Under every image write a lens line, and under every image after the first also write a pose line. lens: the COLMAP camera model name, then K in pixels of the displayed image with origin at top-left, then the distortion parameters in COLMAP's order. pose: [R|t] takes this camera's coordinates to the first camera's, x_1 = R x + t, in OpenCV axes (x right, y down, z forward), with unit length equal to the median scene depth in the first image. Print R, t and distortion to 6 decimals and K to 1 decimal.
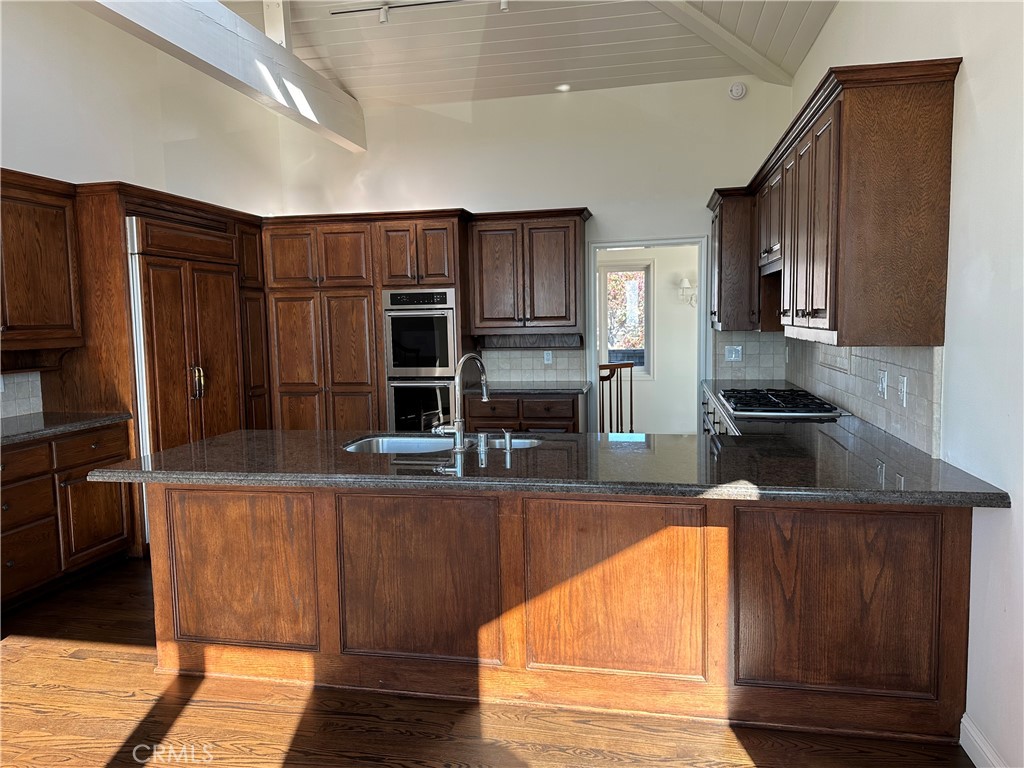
lens RADIAL K [[715.4, 0, 518.1], [0, 715.4, 384.3], [0, 0, 1]] dist [0.044398, -0.056302]
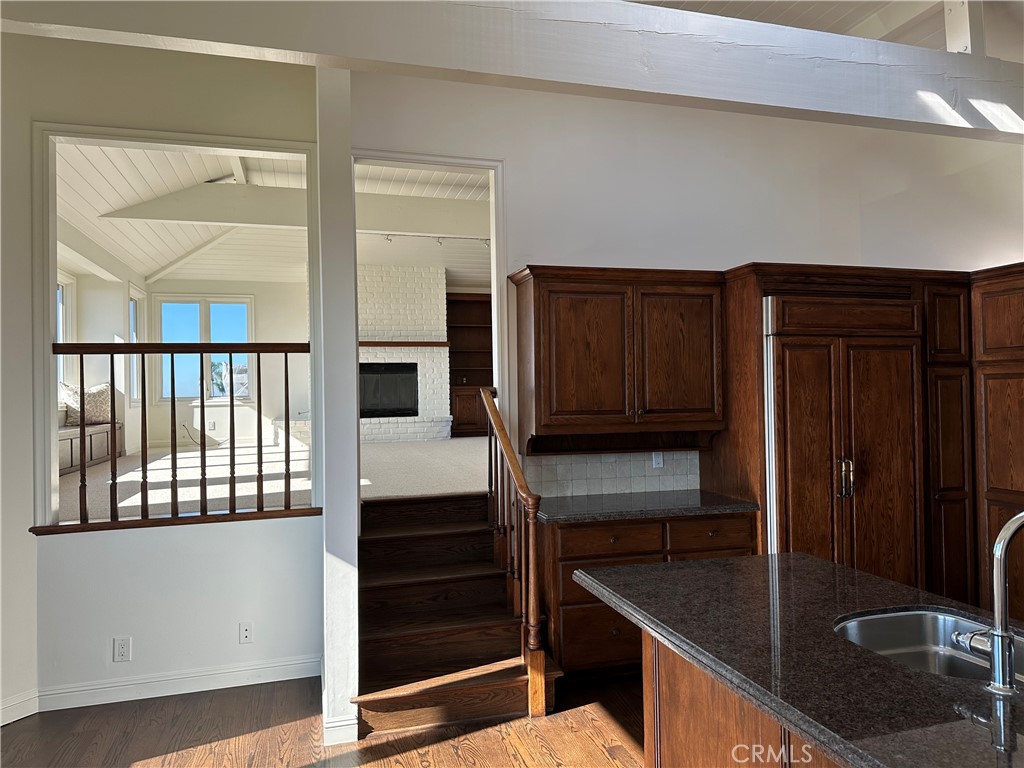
lens RADIAL K [[715.4, 0, 511.9], [0, 715.4, 378.6], [0, 0, 1]] dist [0.044398, -0.056302]
pose [[0.457475, -0.004806, -0.889209, 0.144272], [-0.079358, 0.995775, -0.046209, -0.052823], [0.885674, 0.091706, 0.455161, 0.271810]]
